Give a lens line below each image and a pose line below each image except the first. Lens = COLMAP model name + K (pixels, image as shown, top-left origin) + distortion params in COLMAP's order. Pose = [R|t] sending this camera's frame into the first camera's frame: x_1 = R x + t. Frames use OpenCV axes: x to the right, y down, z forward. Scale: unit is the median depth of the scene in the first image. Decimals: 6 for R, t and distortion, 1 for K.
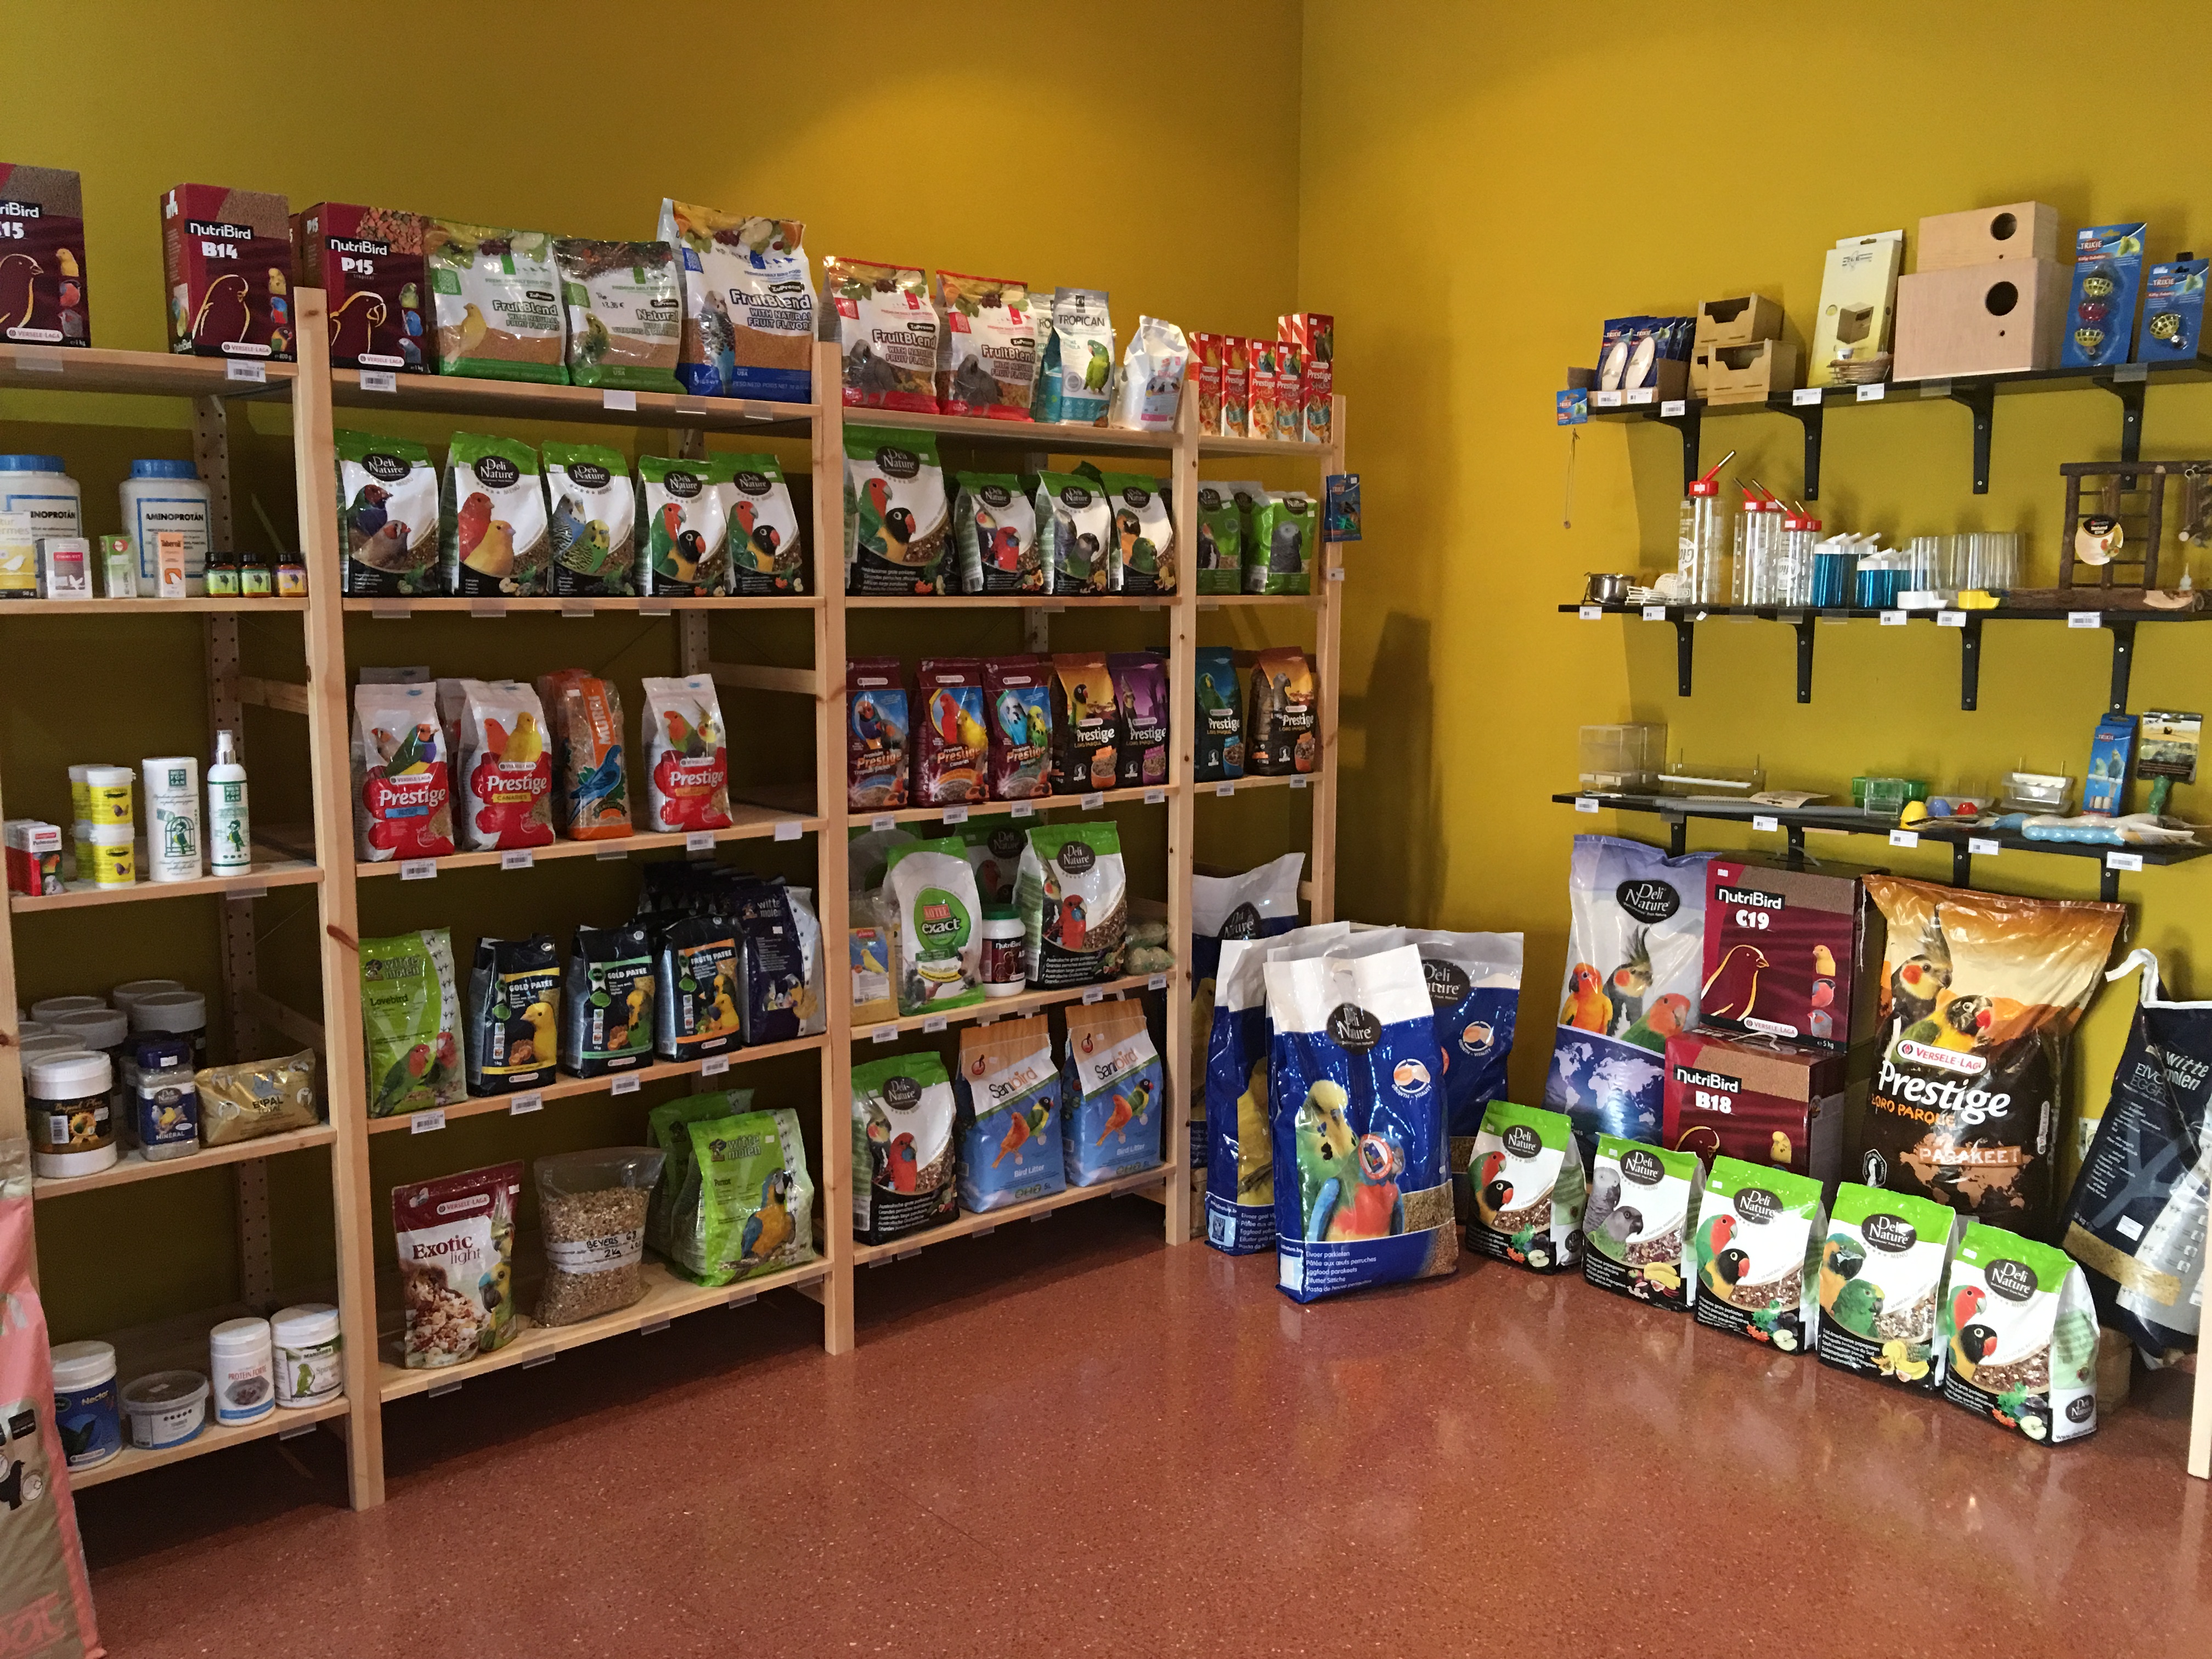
lens RADIAL K [[1847.5, 0, 1099.8], [0, 1847.5, 816.2], [0, 0, 1]] dist [0.009998, -0.016545]
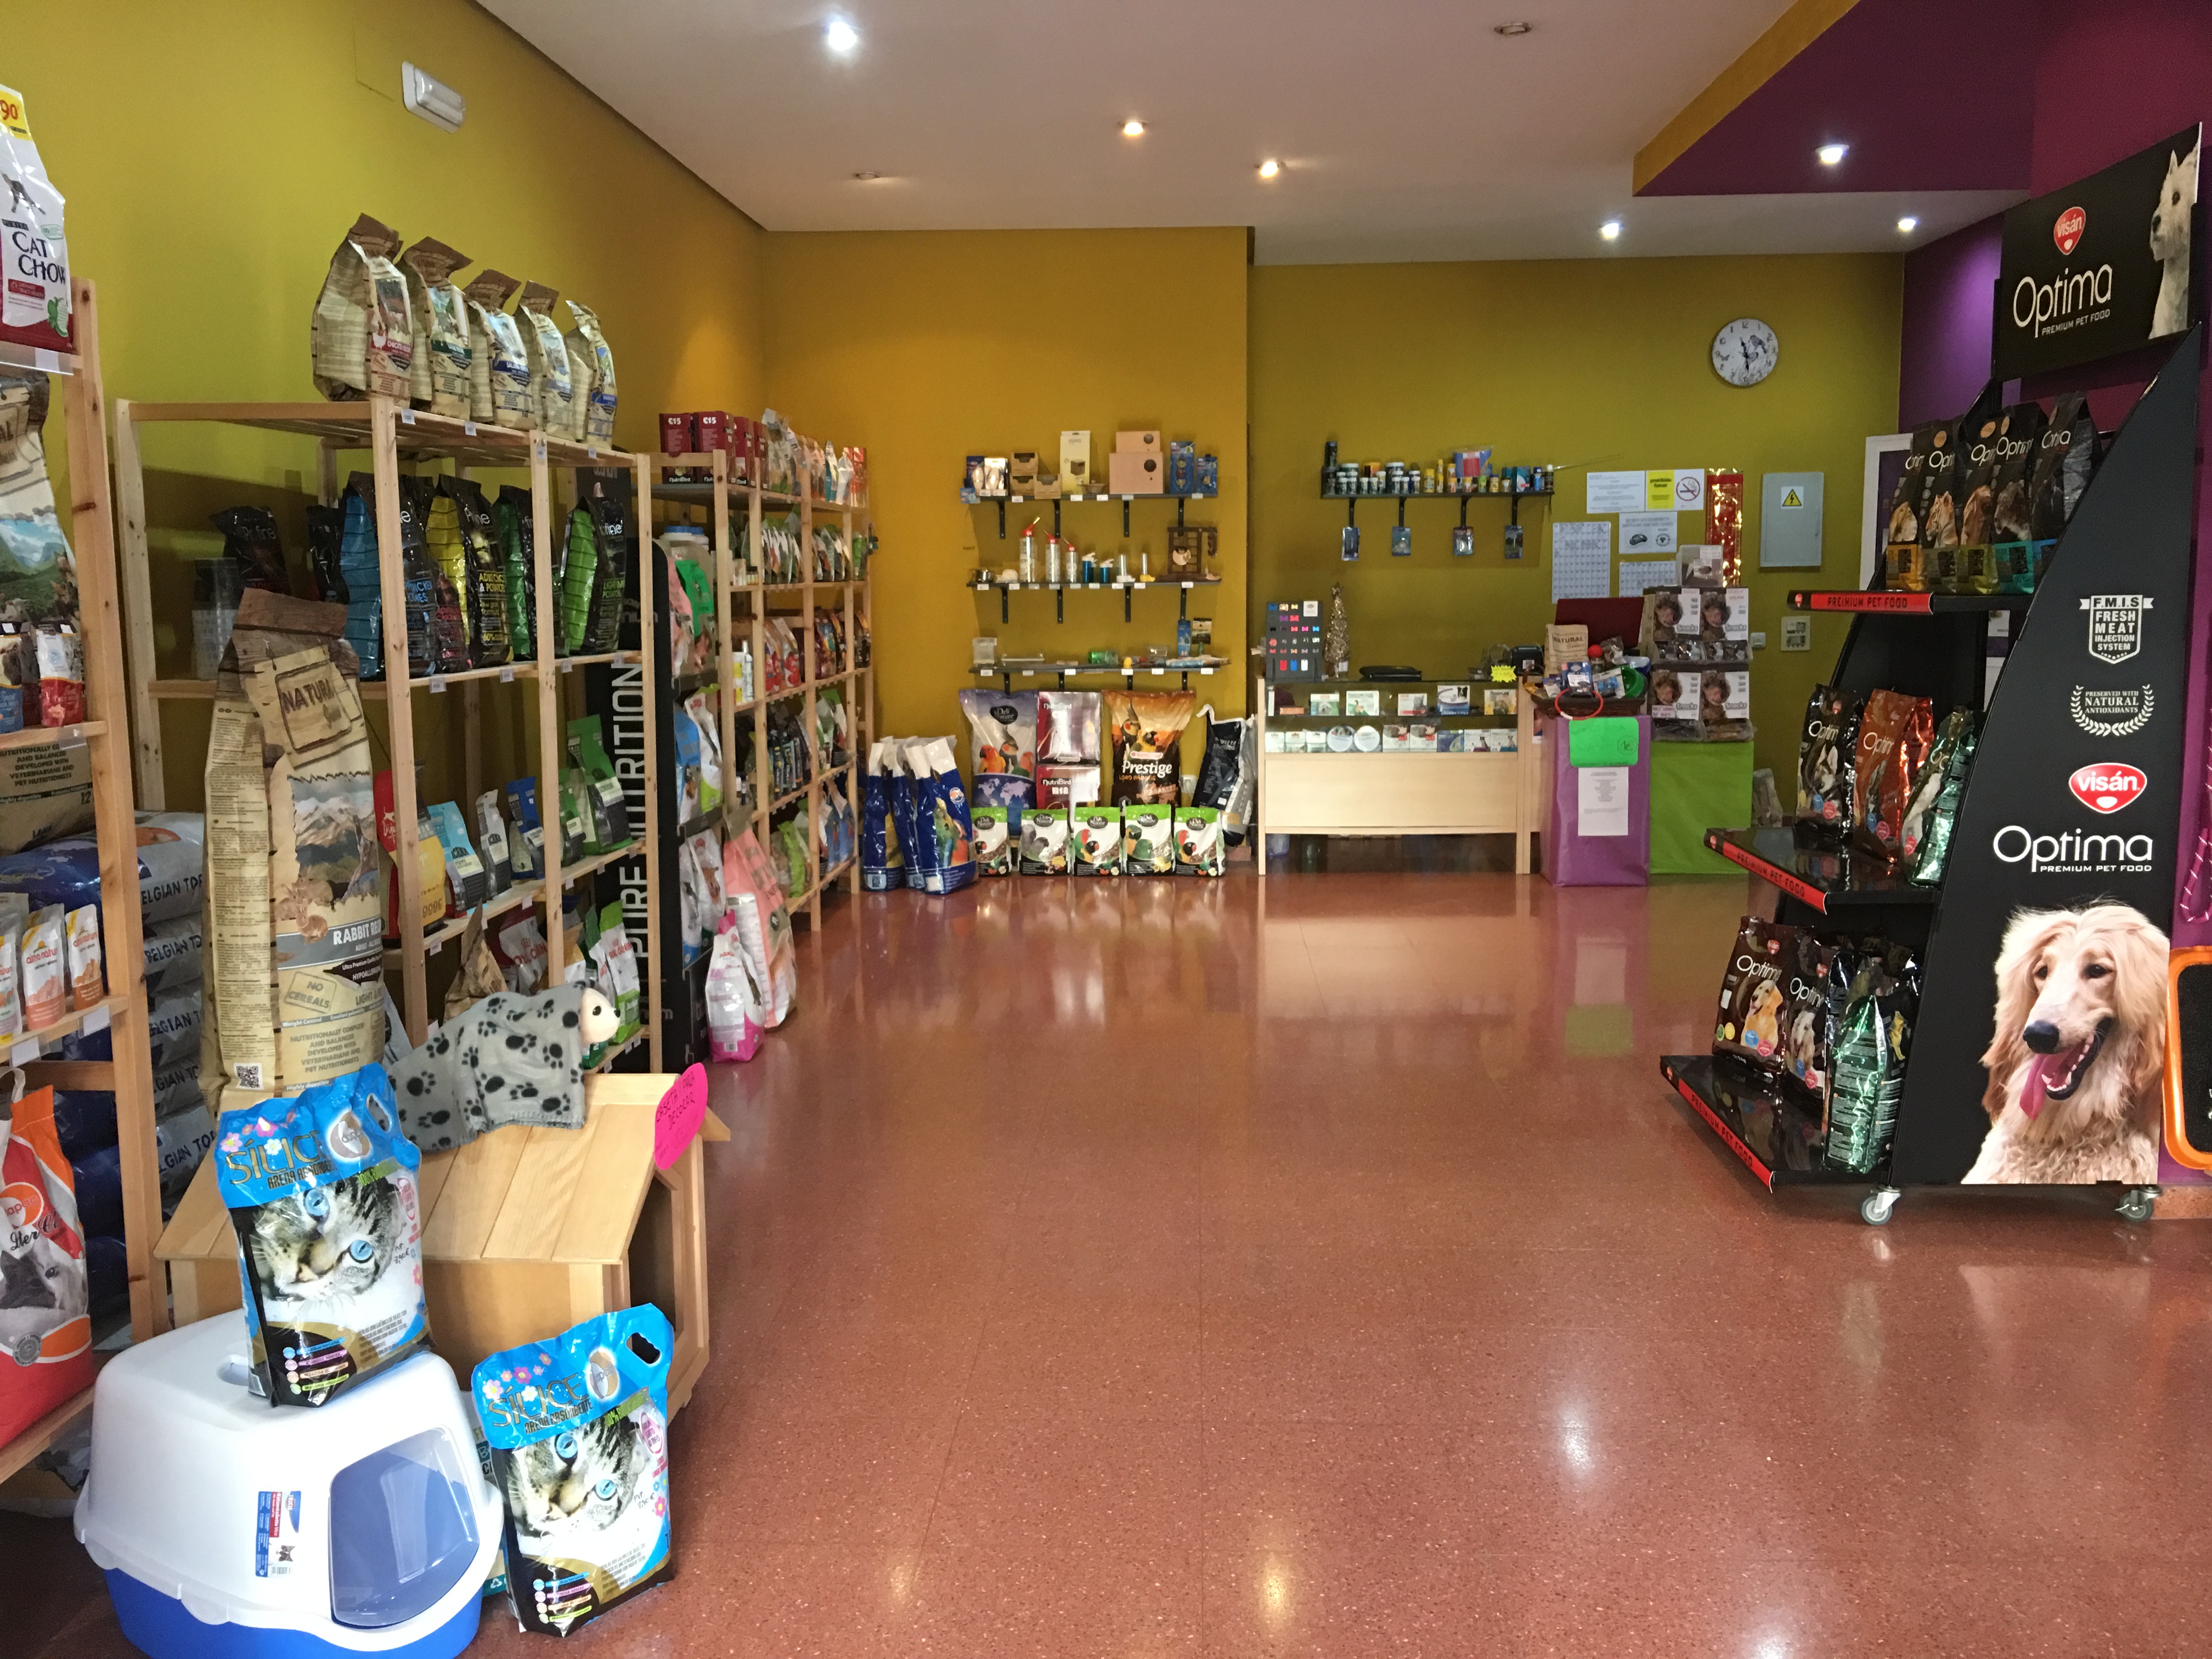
lens RADIAL K [[1847.5, 0, 1104.5], [0, 1847.5, 828.6], [0, 0, 1]] dist [0.009998, -0.016545]
pose [[0.697947, -0.110015, 0.707649, -1.410358], [0.102833, 0.993286, 0.052998, 0.088128], [-0.708728, 0.035780, 0.704574, -0.768432]]
